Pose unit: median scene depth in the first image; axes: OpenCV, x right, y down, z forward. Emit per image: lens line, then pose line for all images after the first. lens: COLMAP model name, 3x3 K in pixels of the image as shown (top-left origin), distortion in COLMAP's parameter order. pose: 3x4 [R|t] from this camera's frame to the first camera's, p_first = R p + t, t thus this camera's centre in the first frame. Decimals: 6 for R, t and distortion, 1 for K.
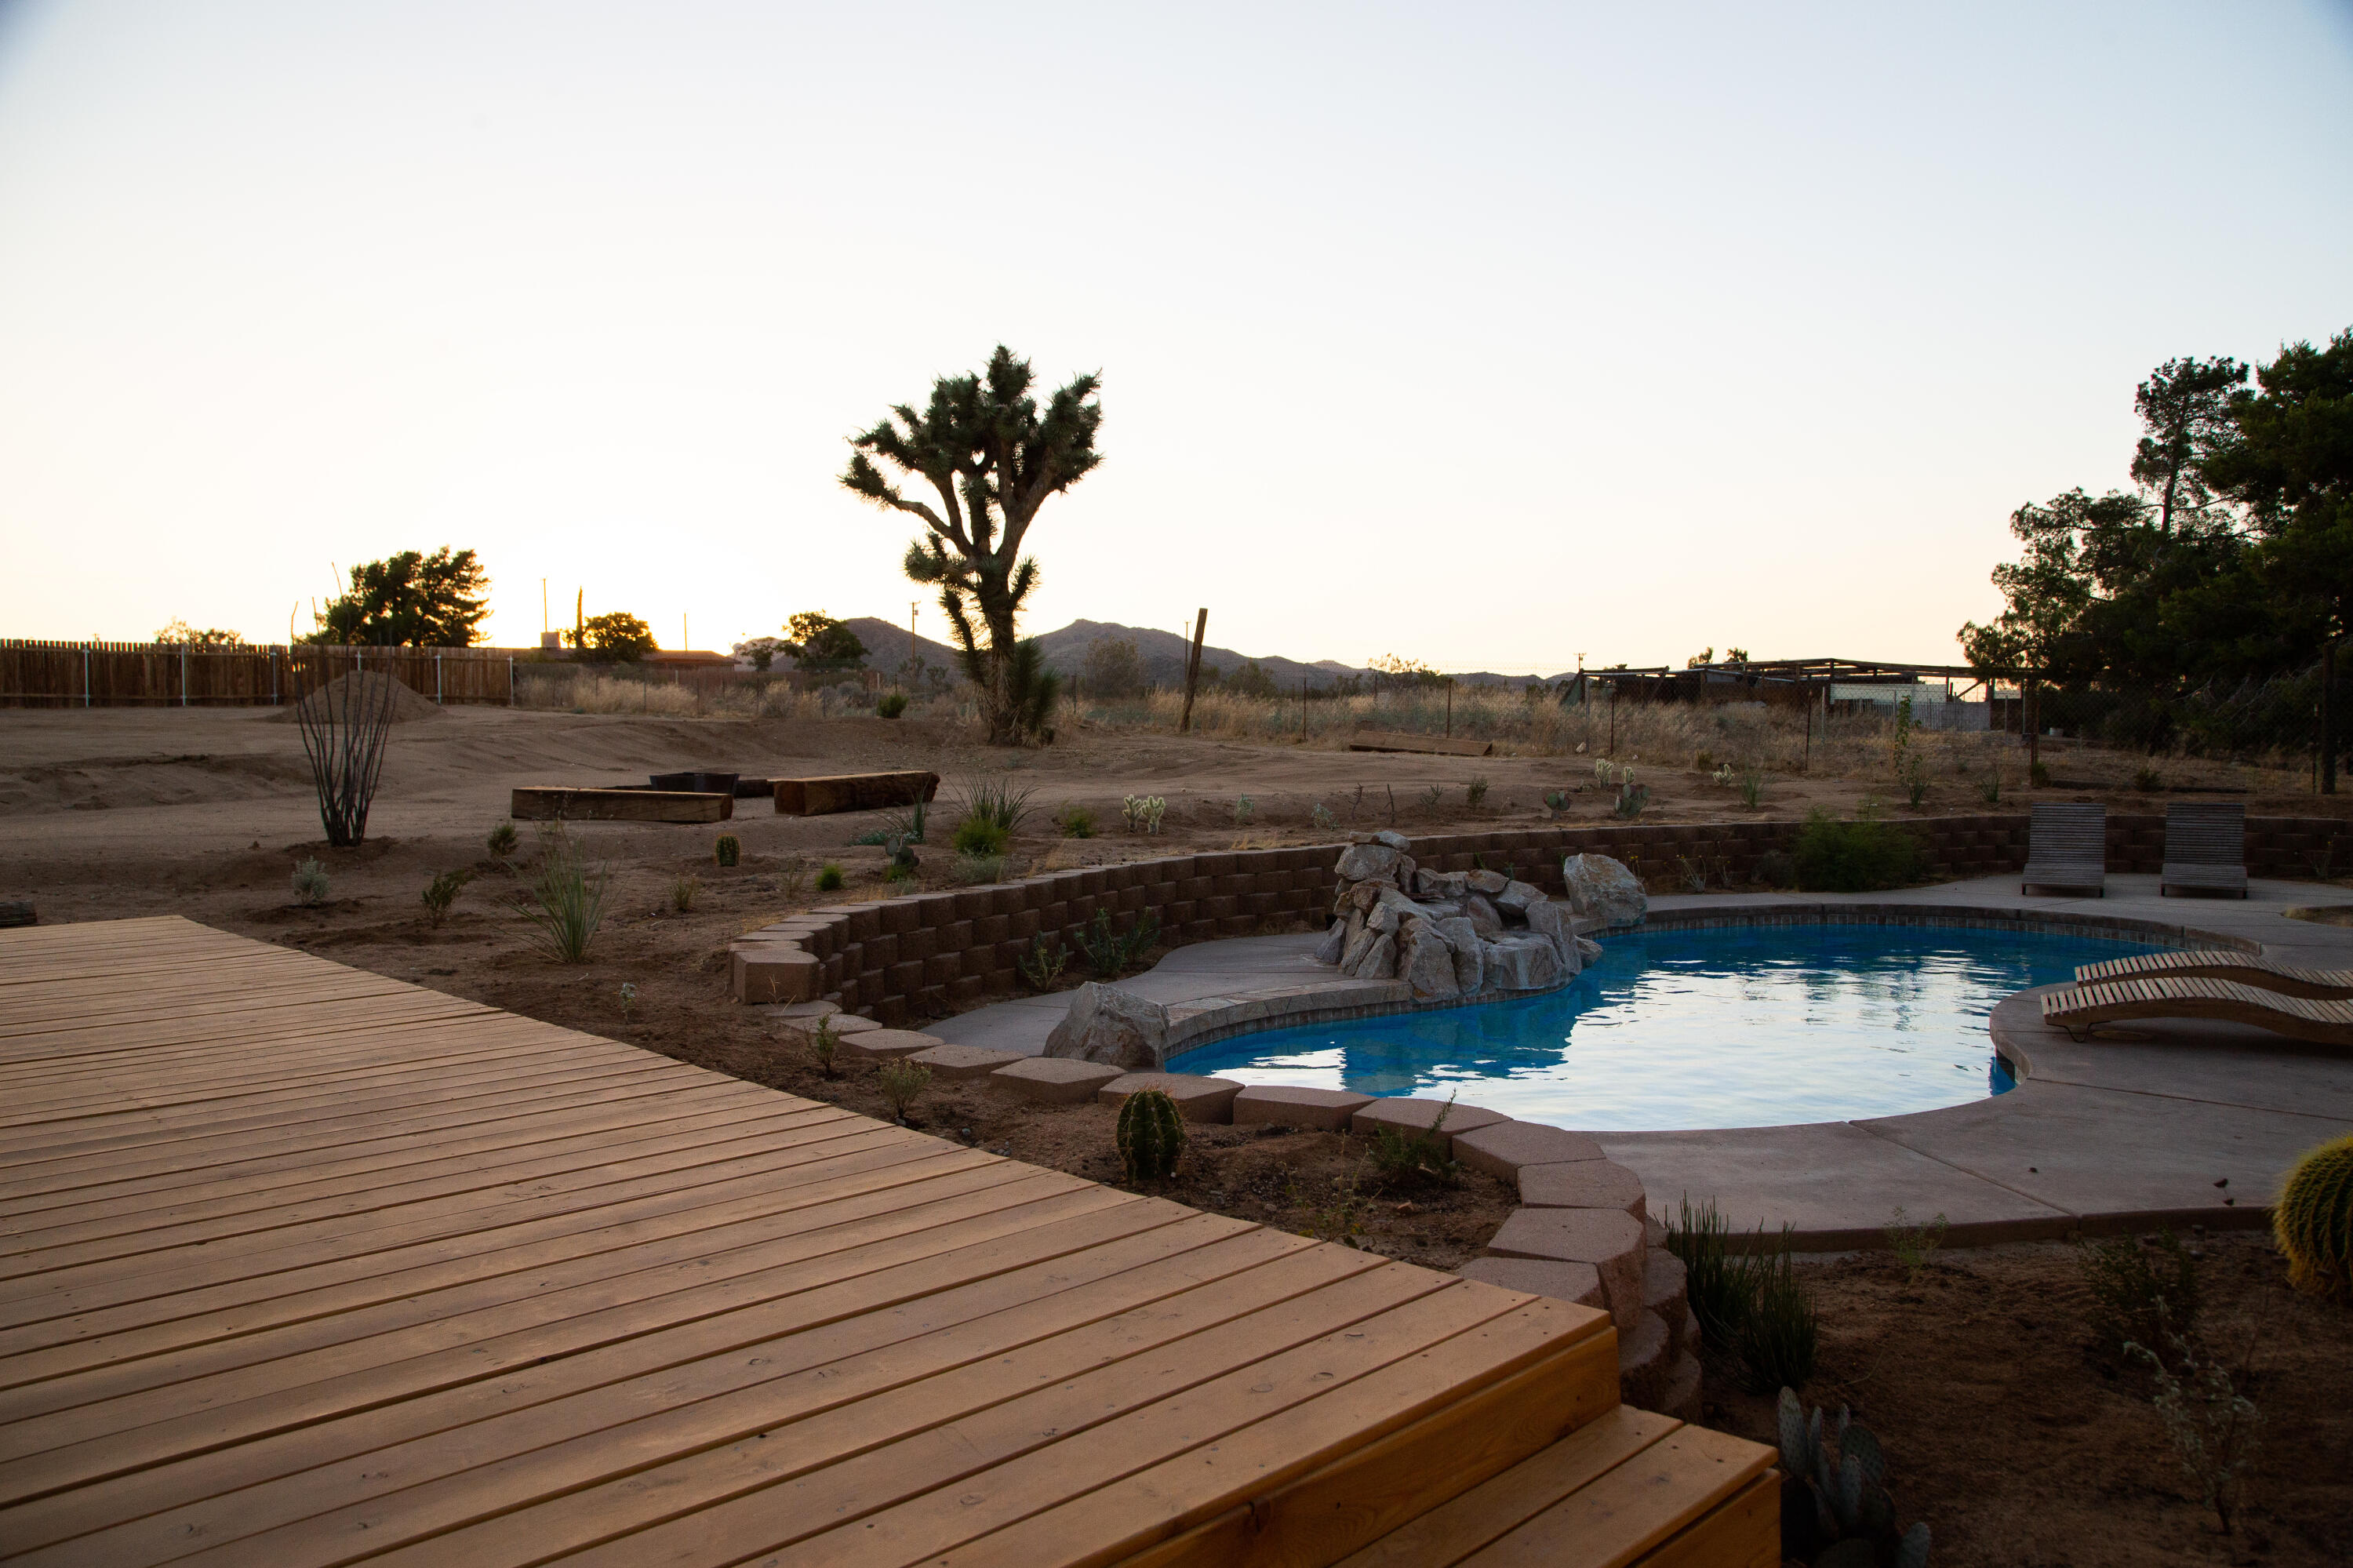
lens RADIAL K [[1765.5, 0, 1065.6], [0, 1765.5, 874.2], [0, 0, 1]] dist [-0.055475, -0.003231]
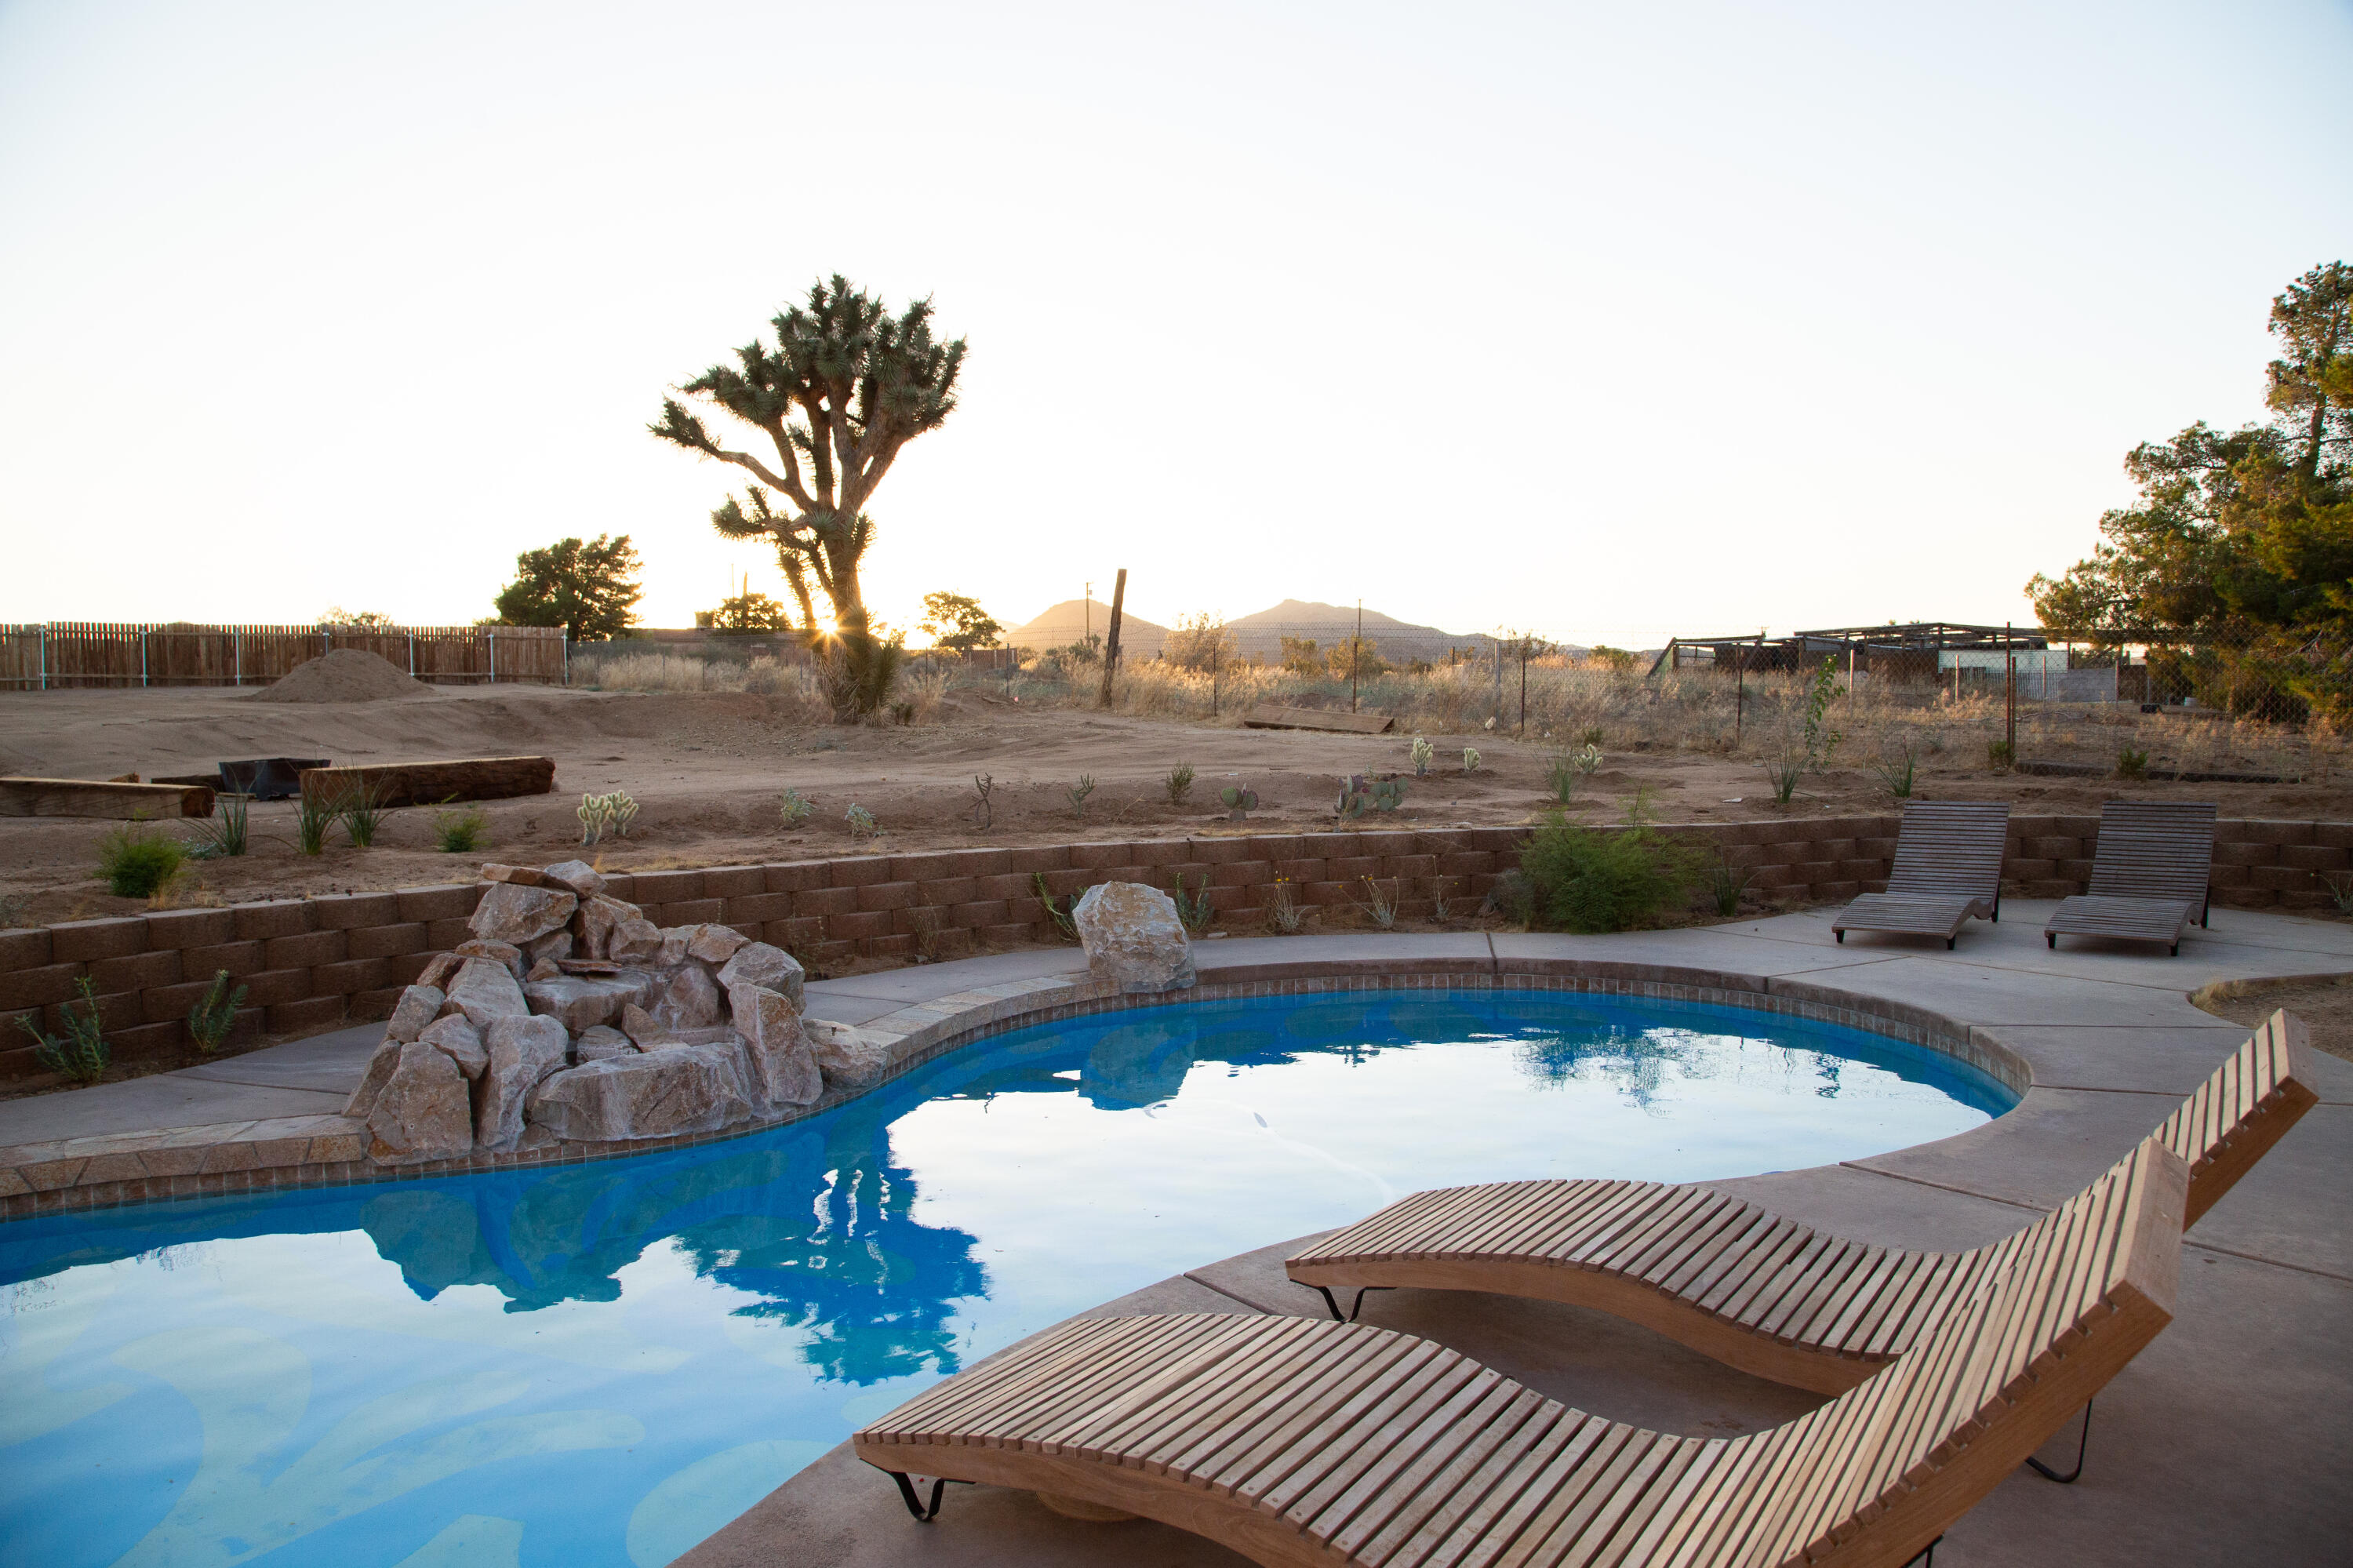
lens RADIAL K [[1641.9, 0, 1138.8], [0, 1641.9, 784.8], [0, 0, 1]] dist [-0.091548, 0.051635]
pose [[0.992232, 0.002092, -0.124385, 0.178791], [-0.006261, 0.999431, -0.033134, -0.013185], [0.124245, 0.033655, 0.991681, 0.170215]]
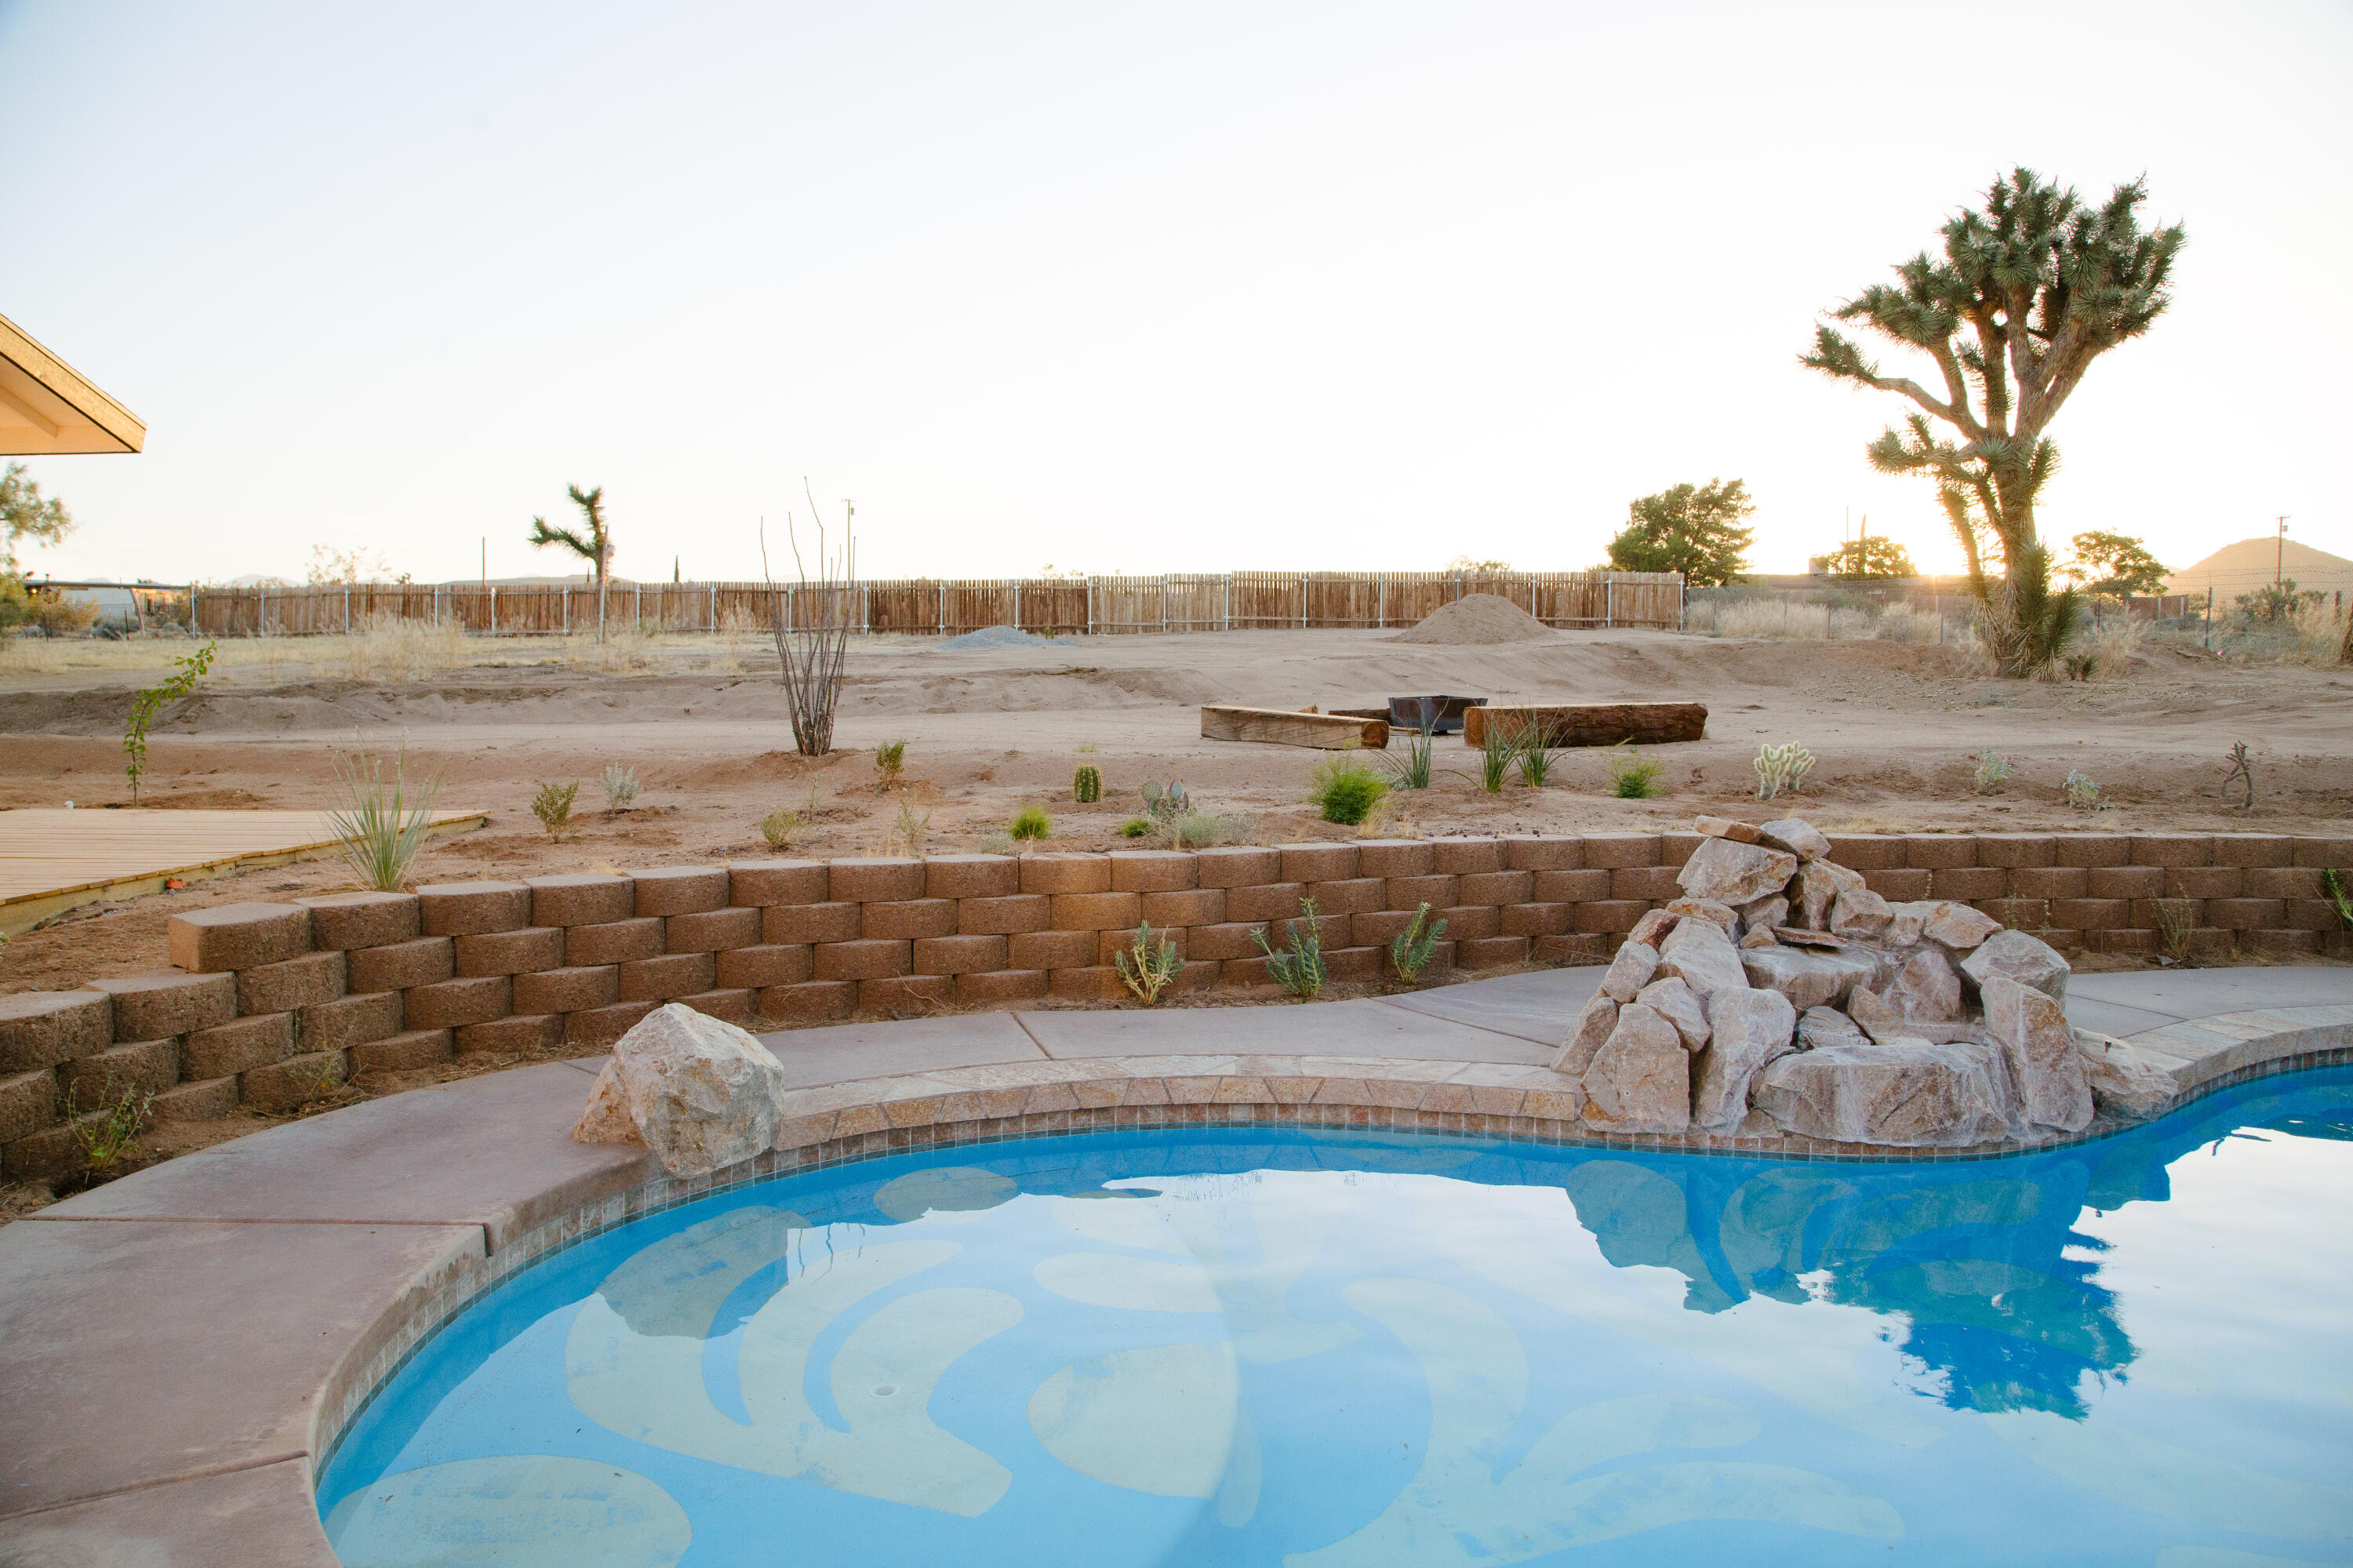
lens RADIAL K [[1641.6, 0, 1133.1], [0, 1641.6, 785.4], [0, 0, 1]] dist [-0.138547, 0.094298]
pose [[0.713513, 0.062209, -0.697875, 0.153544], [-0.064070, 0.997670, 0.023428, -0.013227], [0.697706, 0.027997, 0.715837, 0.182697]]
